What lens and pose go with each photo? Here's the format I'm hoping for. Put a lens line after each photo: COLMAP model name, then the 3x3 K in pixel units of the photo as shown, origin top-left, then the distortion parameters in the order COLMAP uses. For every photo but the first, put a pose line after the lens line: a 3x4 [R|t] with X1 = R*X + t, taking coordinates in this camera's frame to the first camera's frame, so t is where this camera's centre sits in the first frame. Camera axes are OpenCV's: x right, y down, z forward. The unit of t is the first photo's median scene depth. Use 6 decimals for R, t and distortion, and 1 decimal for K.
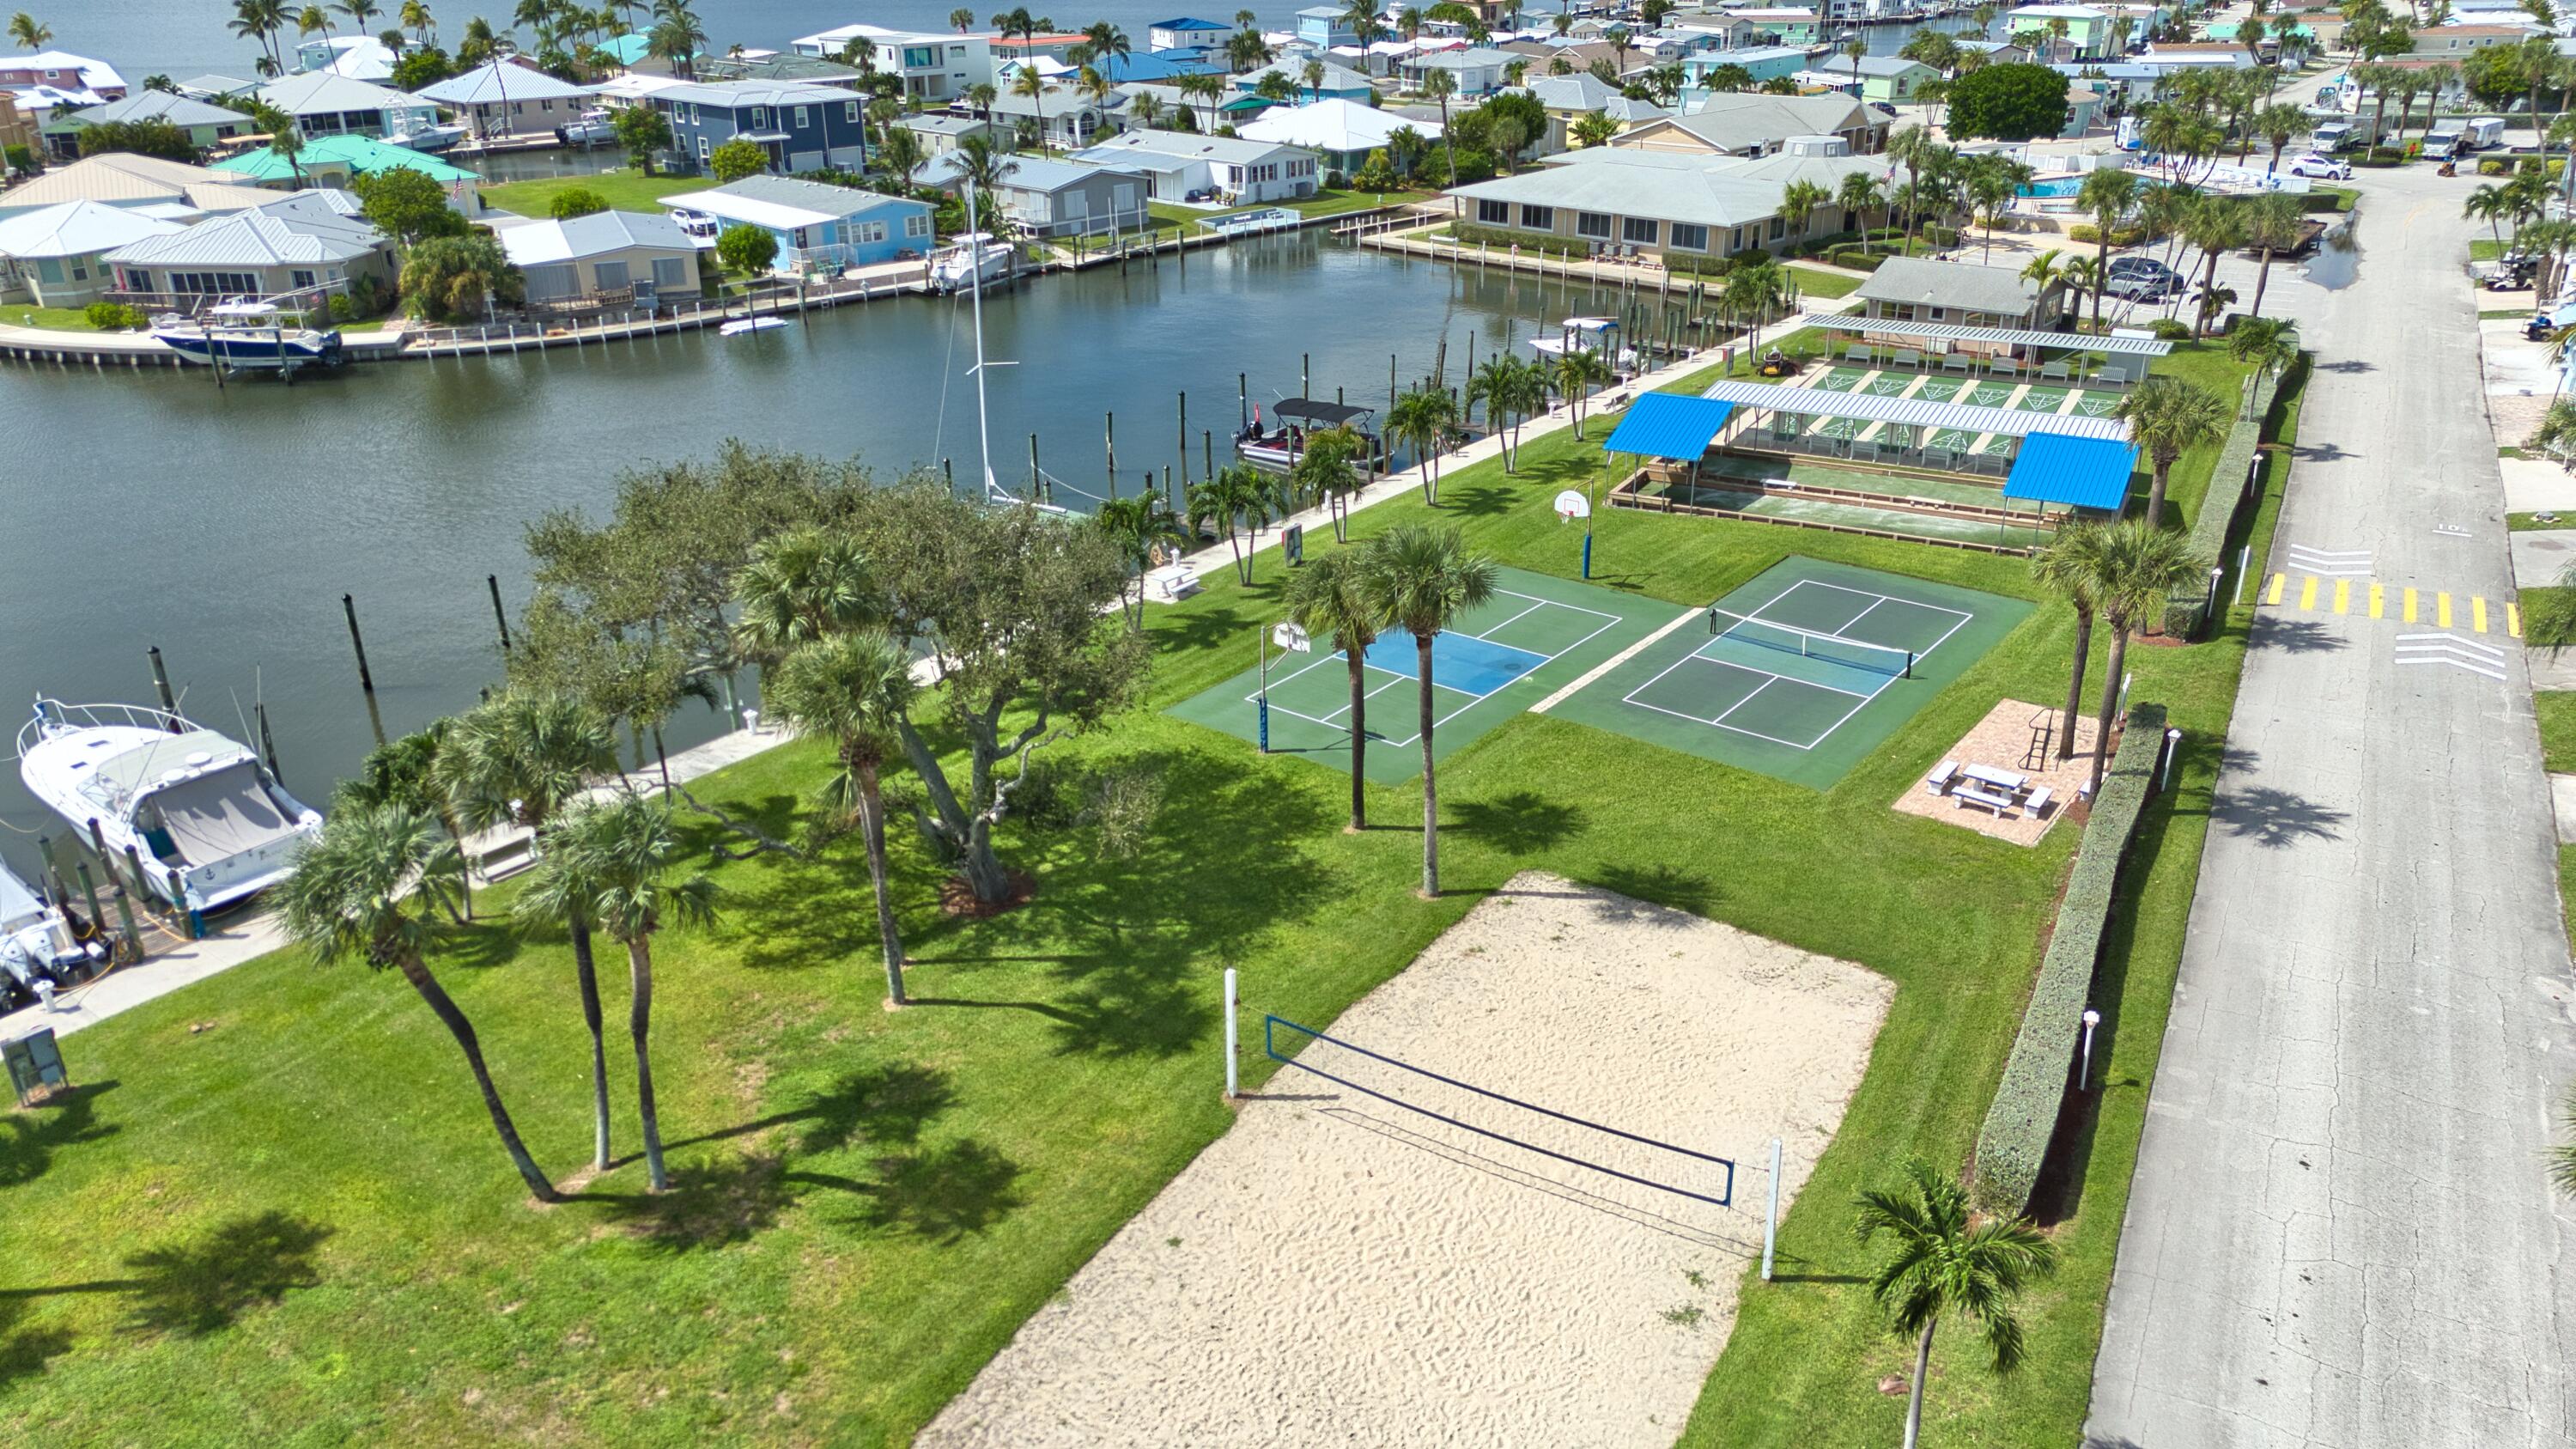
lens RADIAL K [[1805.2, 0, 1288.0], [0, 1805.2, 724.5], [0, 0, 1]] dist [0.087374, -0.096218]
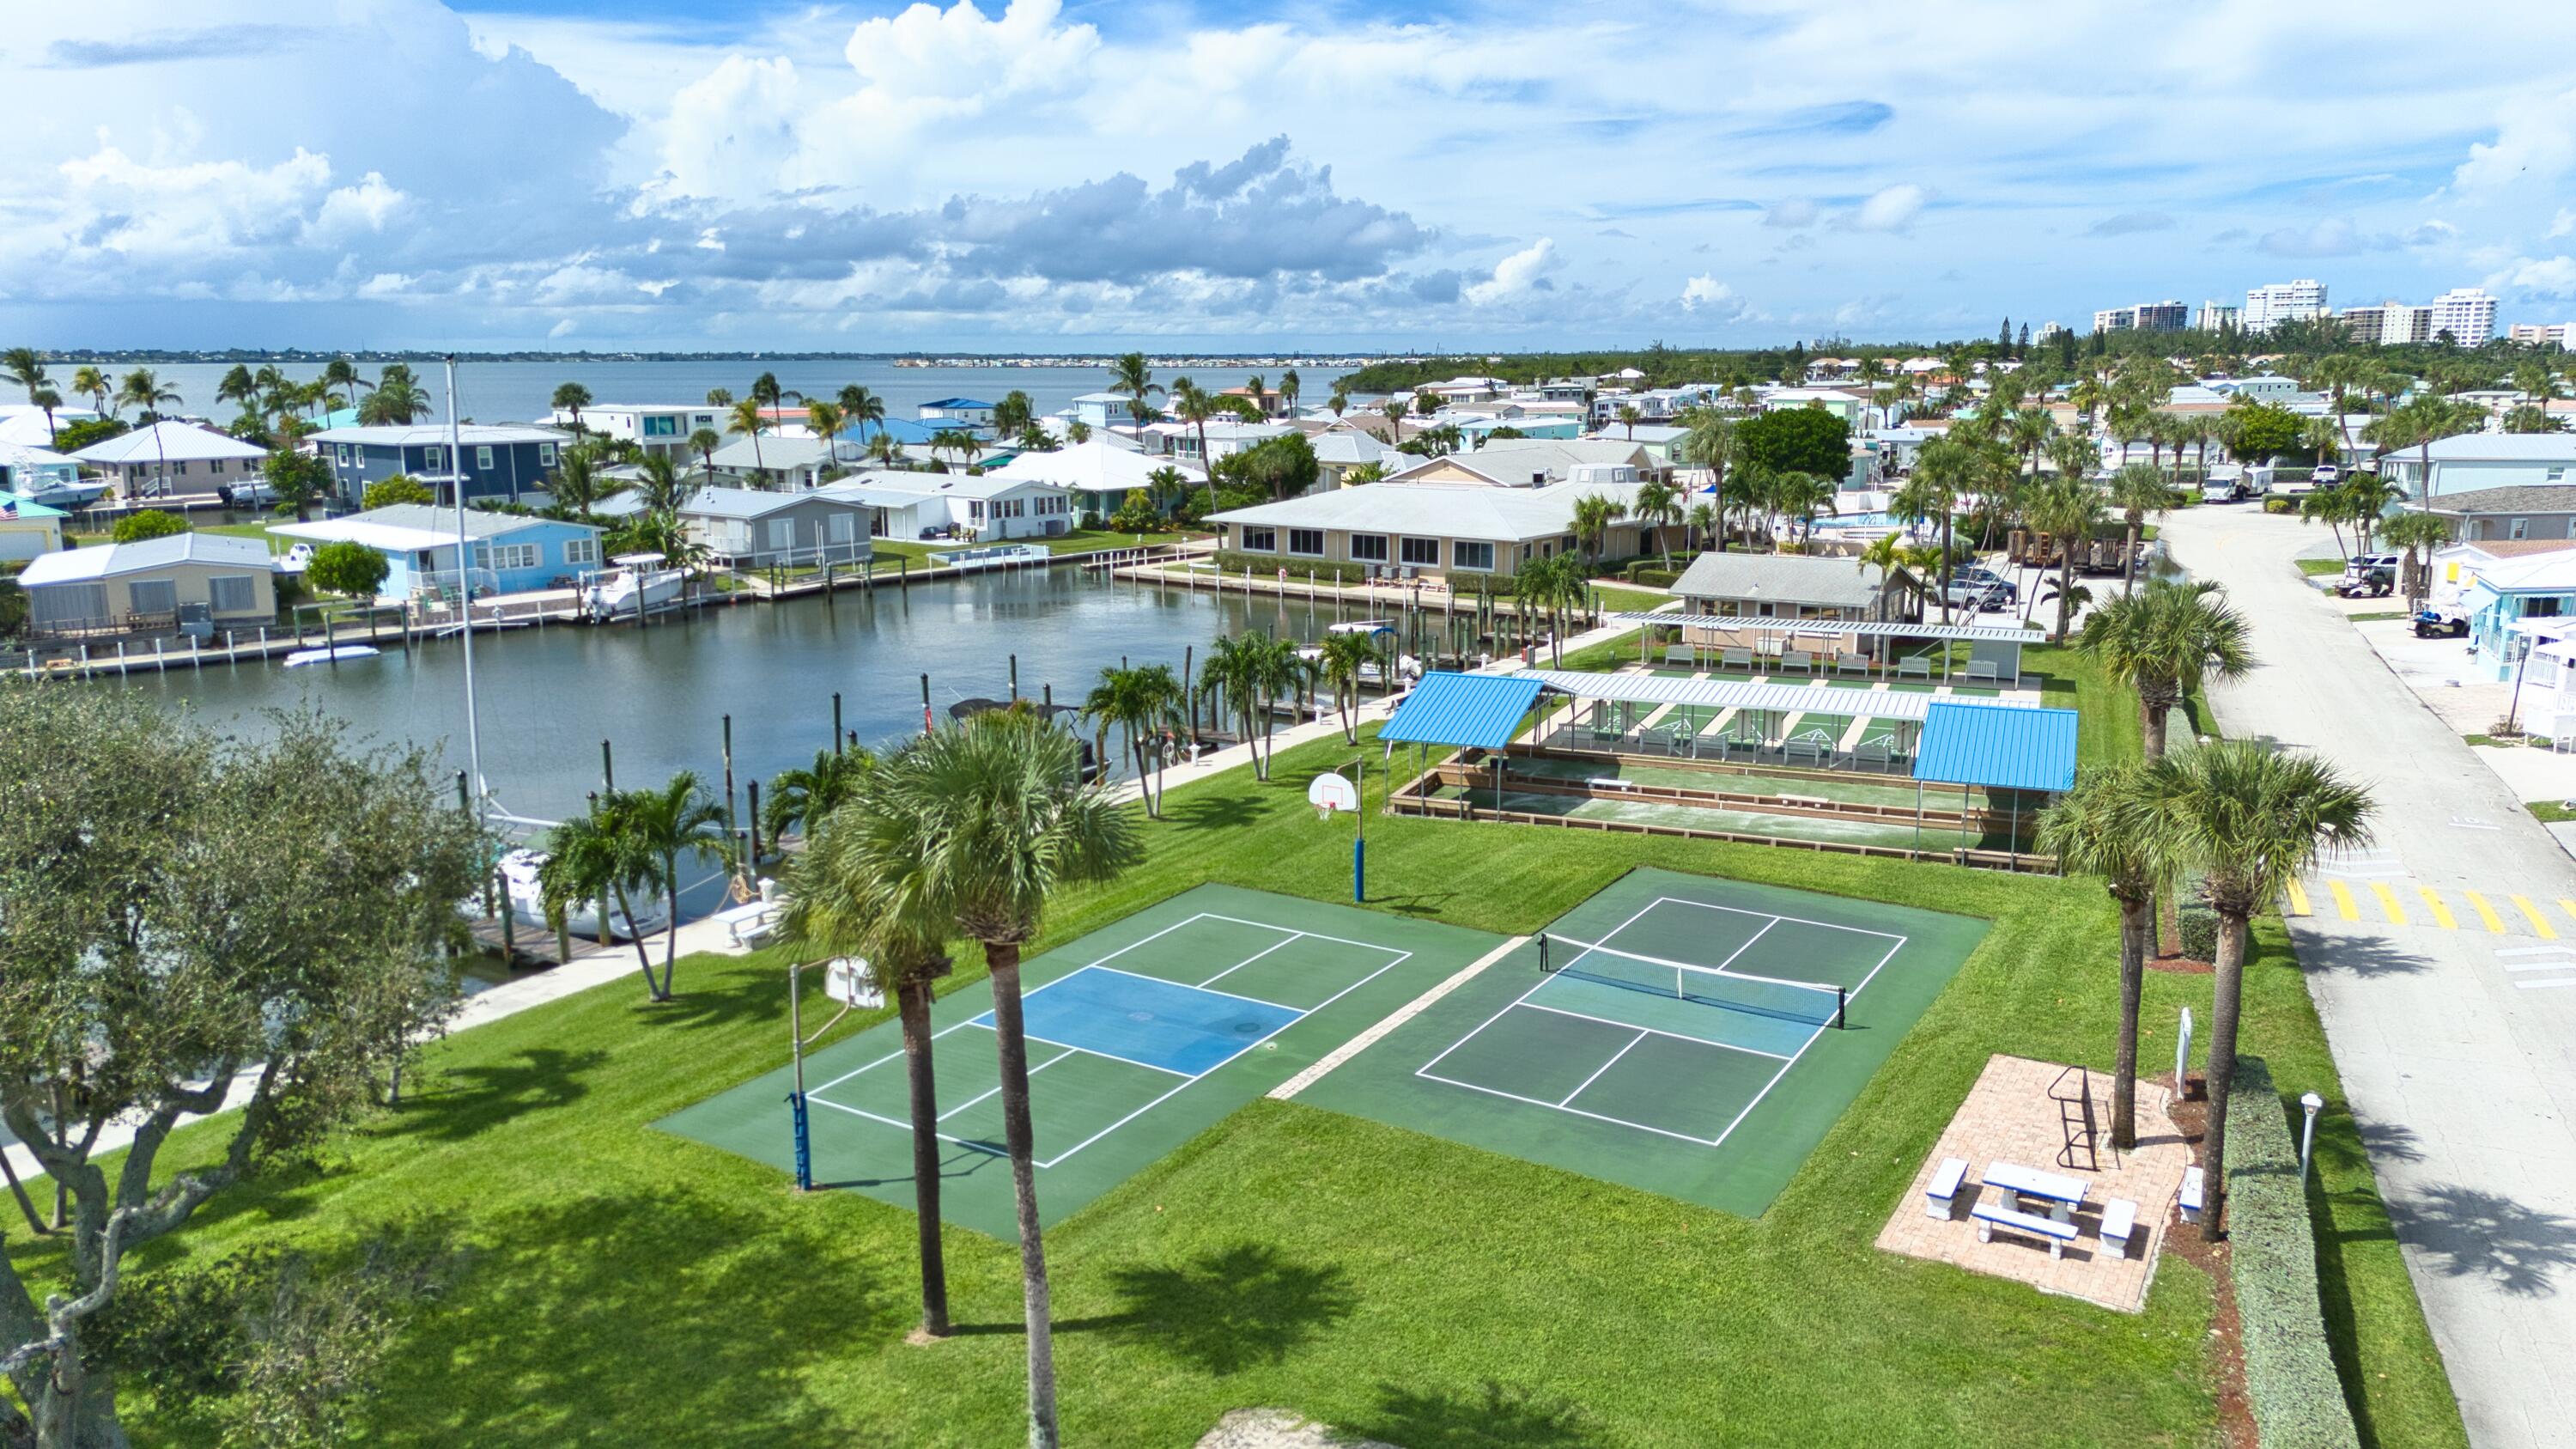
lens RADIAL K [[1805.2, 0, 1288.0], [0, 1805.2, 724.5], [0, 0, 1]] dist [0.087374, -0.096218]
pose [[0.994292, -0.014814, 0.105655, 0.046082], [0.037475, 0.975703, -0.215868, 0.001283], [-0.099890, 0.218595, 0.970689, 0.221785]]
